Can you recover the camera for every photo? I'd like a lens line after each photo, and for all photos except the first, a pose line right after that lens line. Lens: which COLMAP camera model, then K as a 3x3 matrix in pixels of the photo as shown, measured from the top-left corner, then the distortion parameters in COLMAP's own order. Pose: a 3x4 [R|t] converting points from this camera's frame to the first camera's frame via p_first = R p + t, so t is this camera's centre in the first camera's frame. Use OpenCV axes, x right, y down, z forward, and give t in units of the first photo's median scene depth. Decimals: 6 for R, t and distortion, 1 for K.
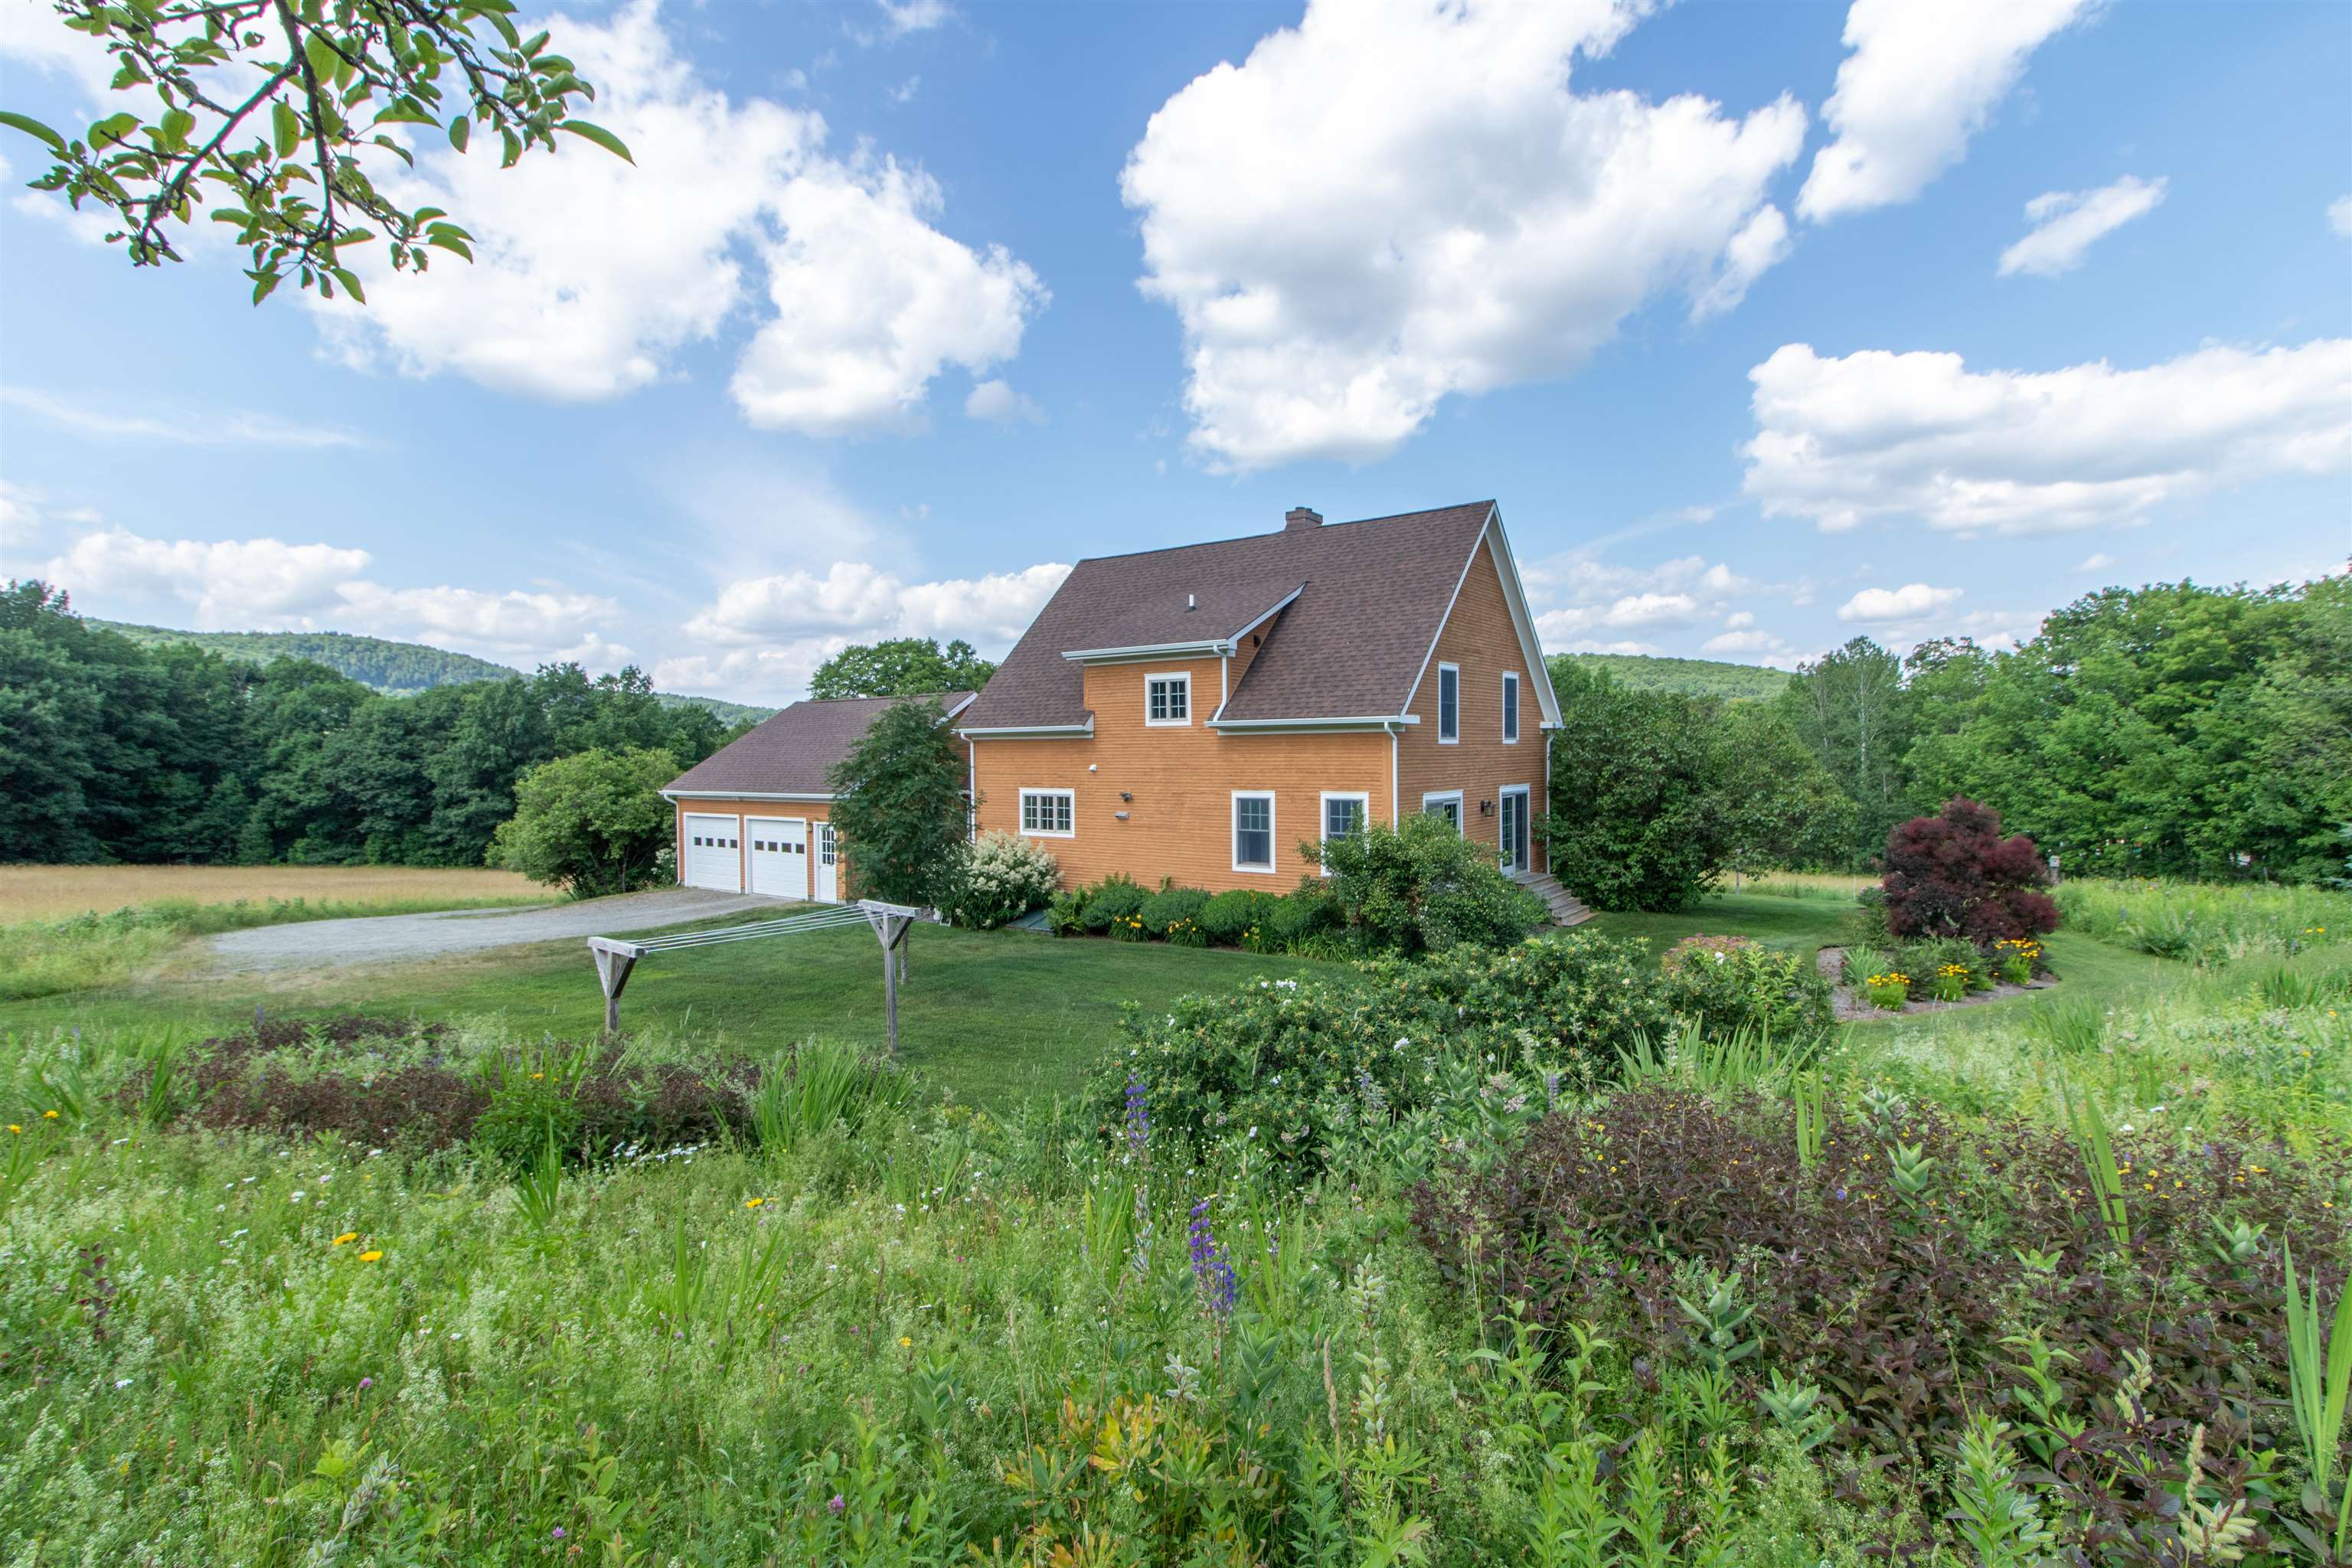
lens RADIAL K [[1086.6, 0, 1176.0], [0, 1086.6, 784.0], [0, 0, 1]] dist [0.011044, -0.000078]
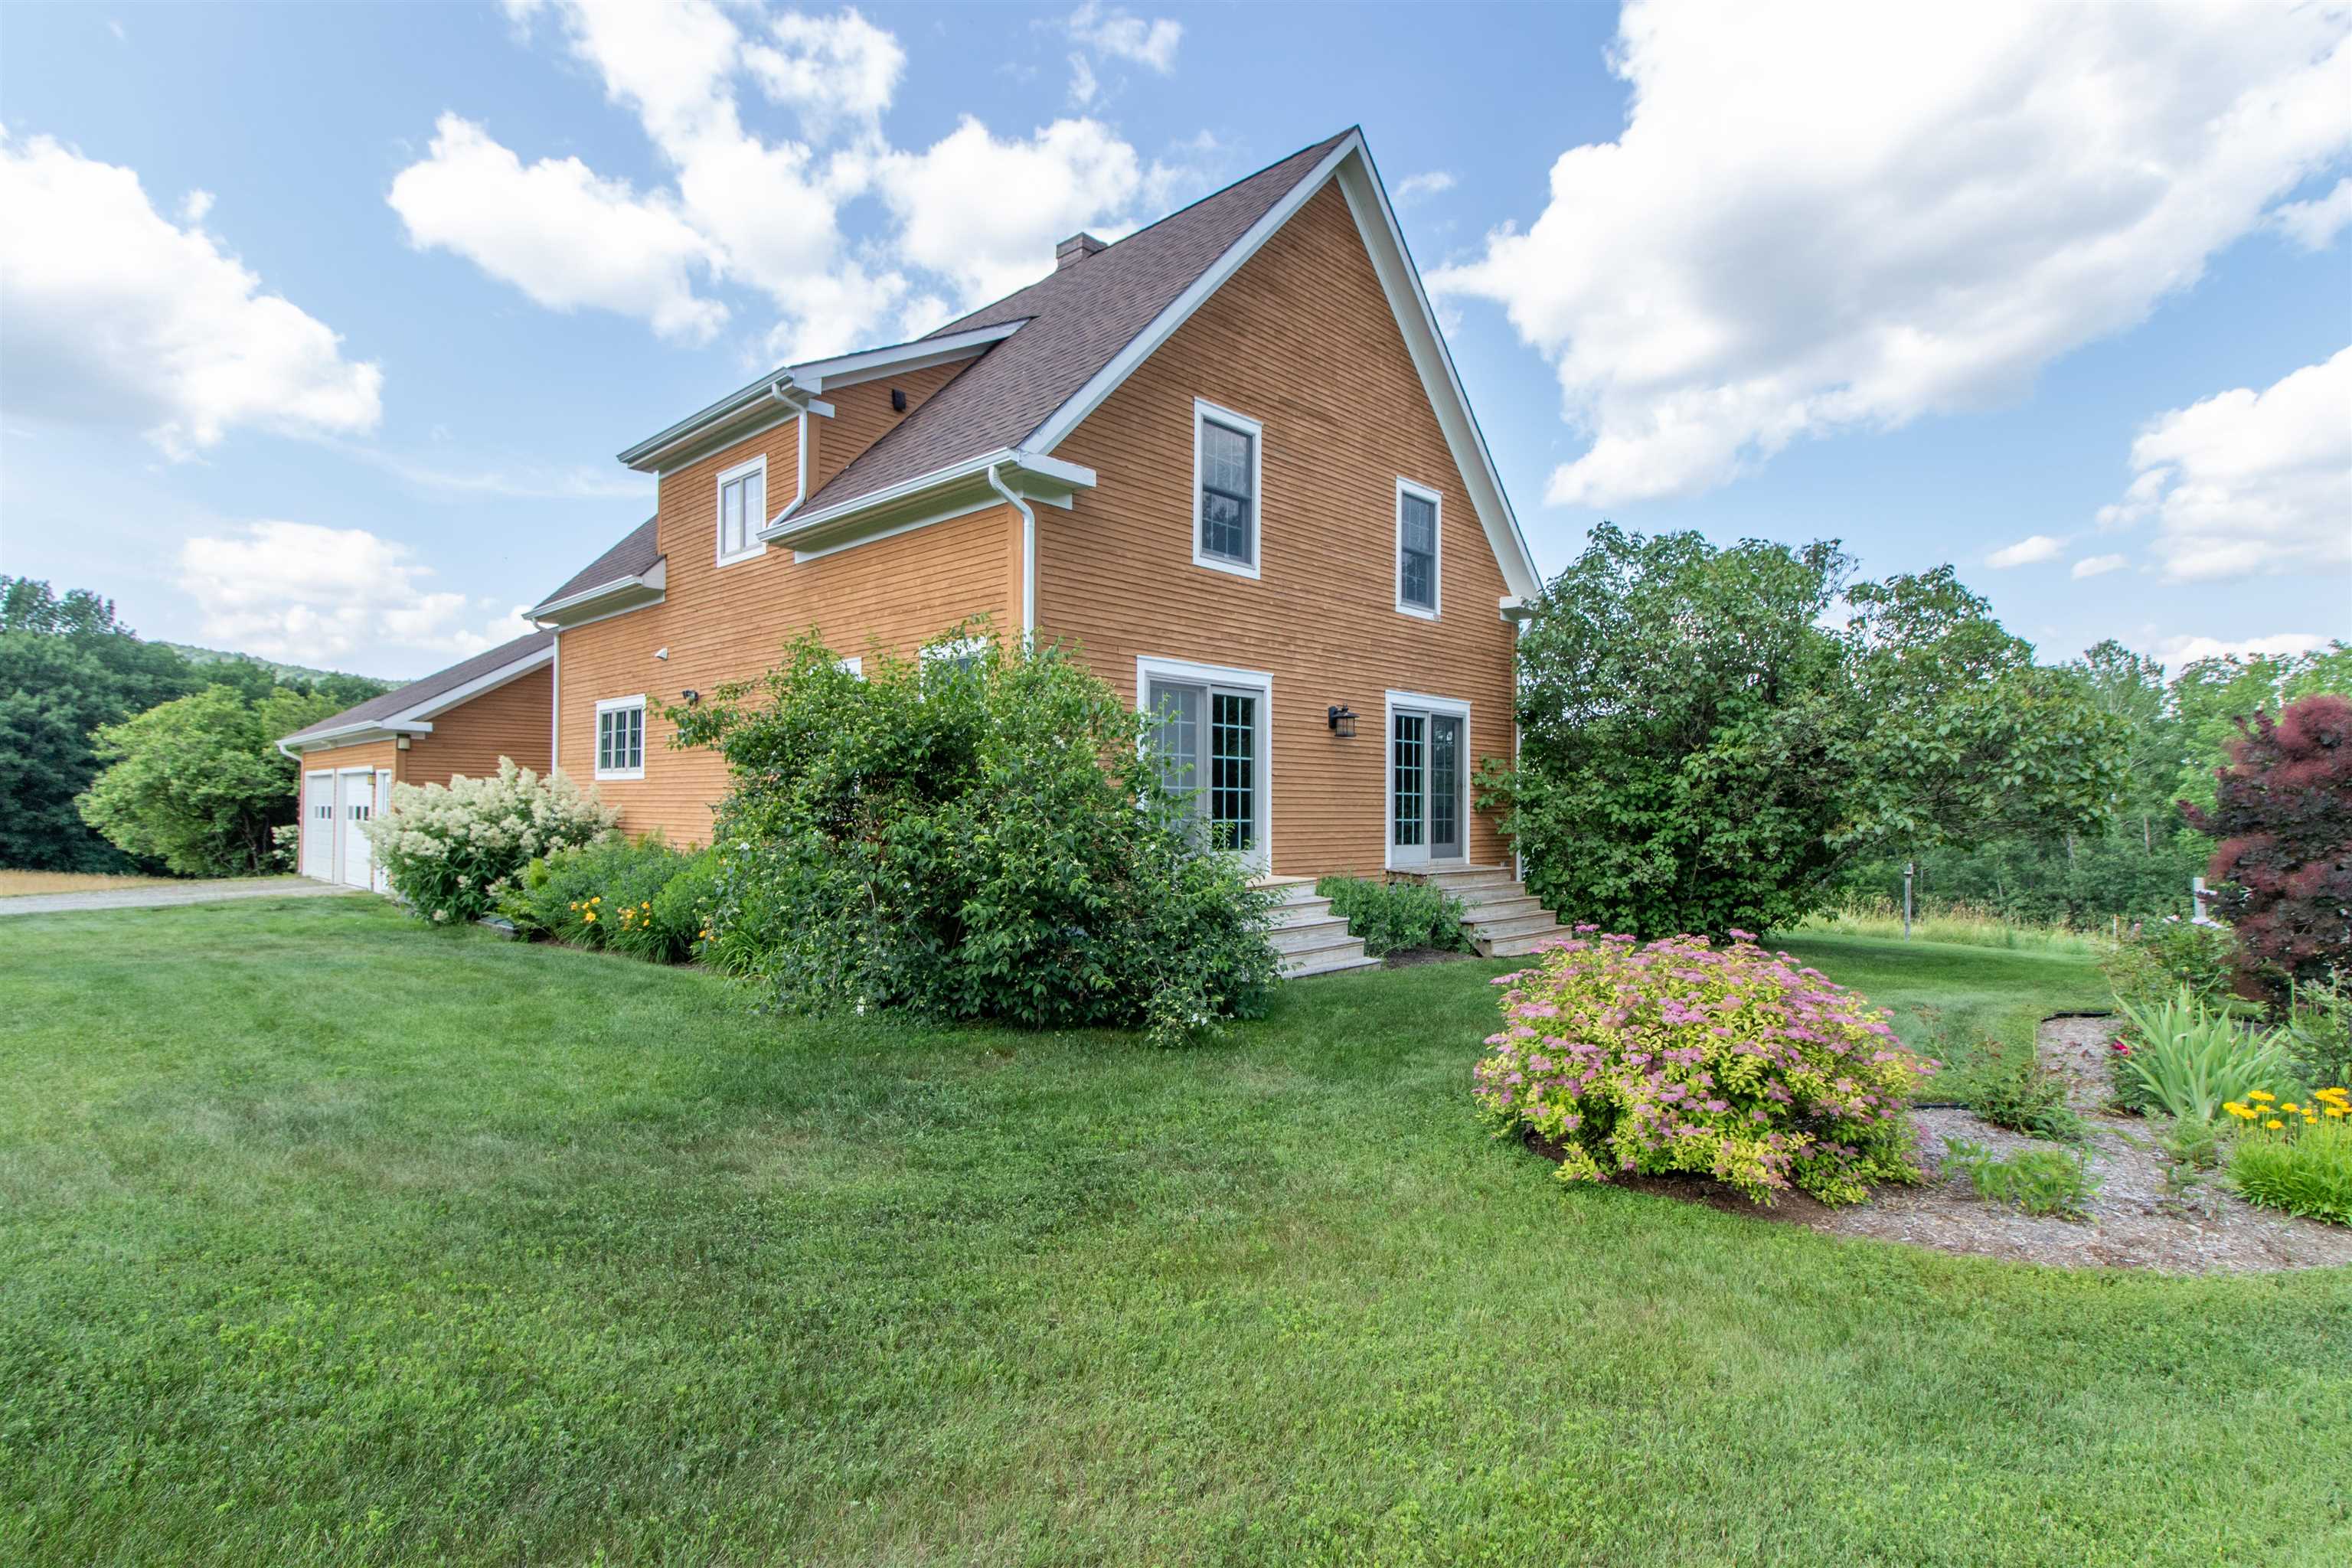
lens RADIAL K [[1122.0, 0, 1180.6], [0, 1122.0, 793.6], [0, 0, 1]] dist [0.009333, -0.000340]
pose [[0.991943, 0.015683, -0.125708, 0.262326], [-0.021294, 0.998830, -0.043420, 0.076657], [0.124880, 0.045747, 0.991117, 0.438848]]
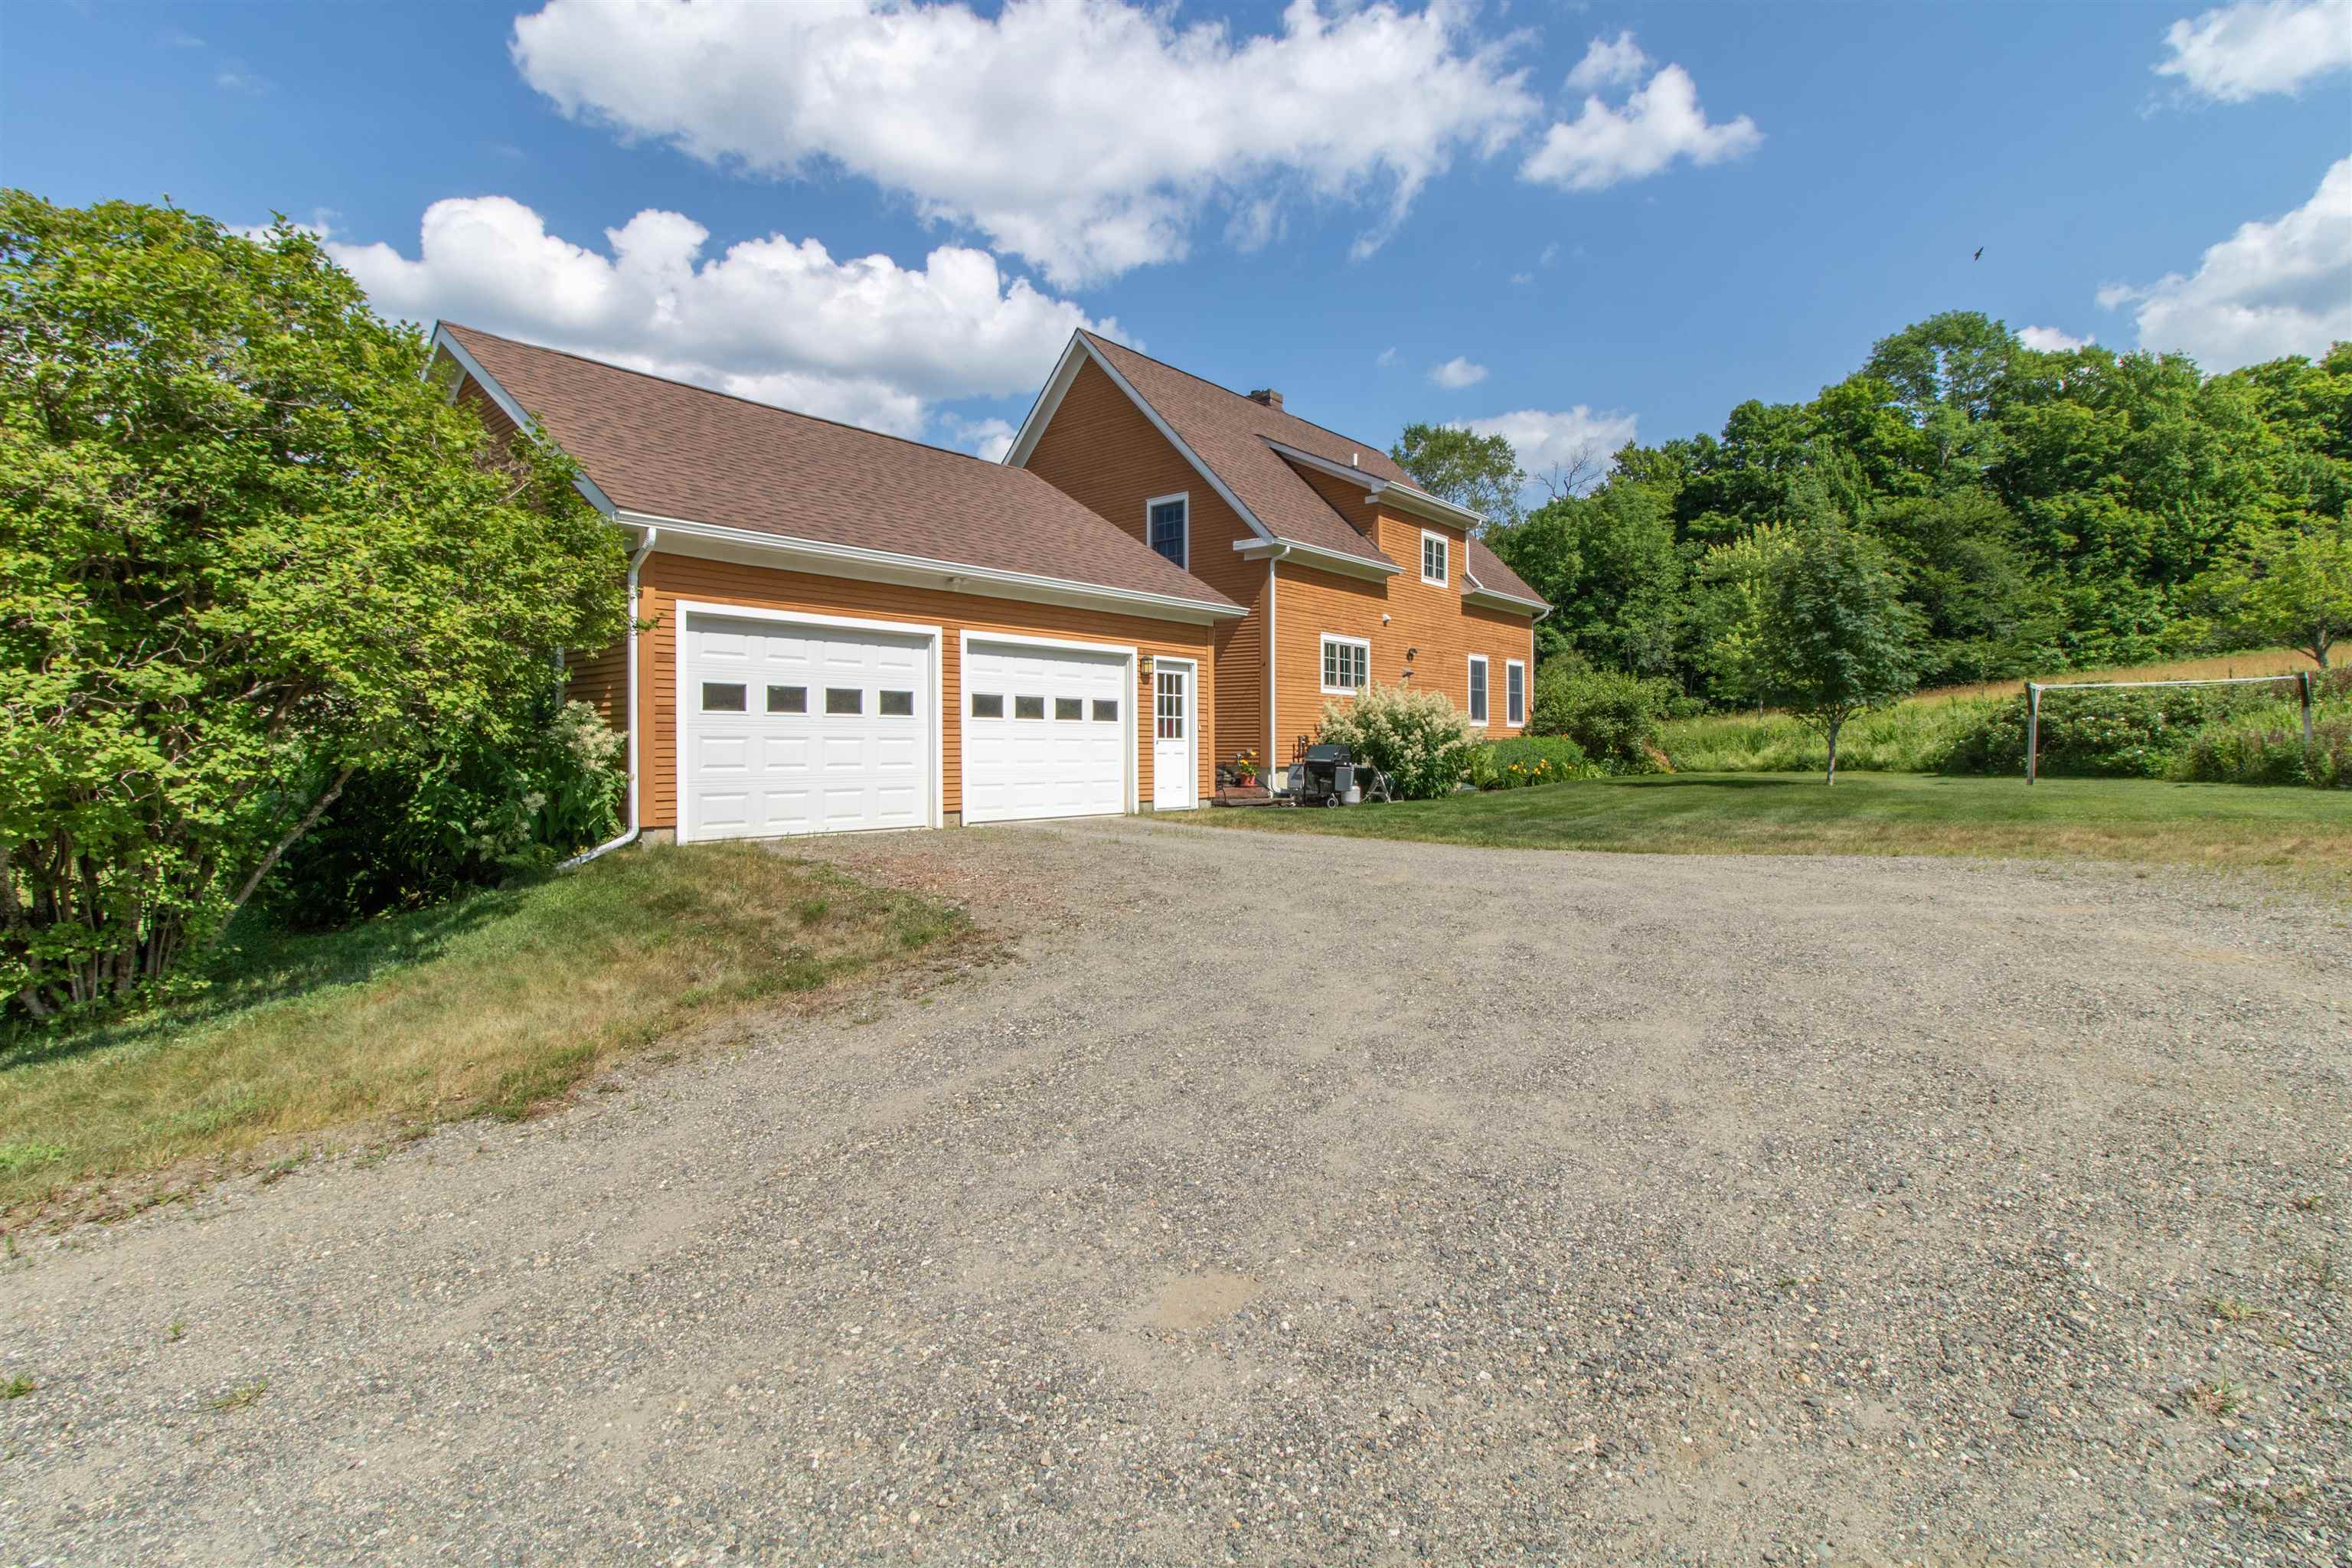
lens RADIAL K [[1074.4, 0, 1181.4], [0, 1074.4, 741.4], [0, 0, 1]] dist [0.018422, 0.000238]
pose [[0.079852, 0.015762, 0.996682, -0.942039], [0.027703, 0.999454, -0.018025, 0.095319], [-0.996422, 0.029050, 0.079372, 1.070373]]
